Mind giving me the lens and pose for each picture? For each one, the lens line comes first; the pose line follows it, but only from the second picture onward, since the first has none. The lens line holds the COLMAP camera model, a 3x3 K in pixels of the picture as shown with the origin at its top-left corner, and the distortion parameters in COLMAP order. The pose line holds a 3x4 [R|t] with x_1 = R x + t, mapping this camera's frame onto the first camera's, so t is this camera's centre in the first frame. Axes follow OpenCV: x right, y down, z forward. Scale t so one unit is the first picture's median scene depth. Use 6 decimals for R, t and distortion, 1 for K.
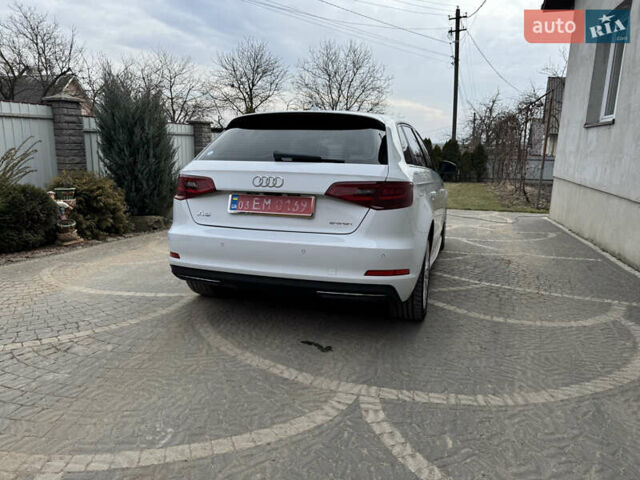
lens RADIAL K [[488.9, 0, 303.9], [0, 488.9, 240.6], [0, 0, 1]] dist [0.038672, -0.042552]
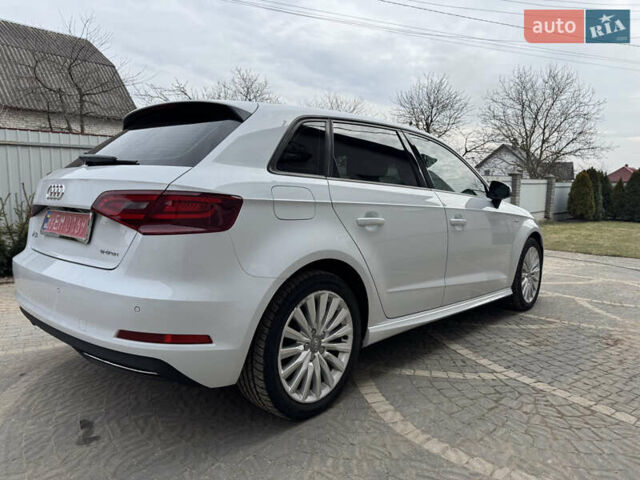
lens RADIAL K [[470.3, 0, 320.0], [0, 470.3, 240.0], [0, 0, 1]] dist [-0.012682, -0.007179]
pose [[0.897105, 0.033500, -0.440545, 0.115689], [-0.070997, 0.995094, -0.068908, -0.005760], [0.436075, 0.093095, 0.895082, 0.103494]]
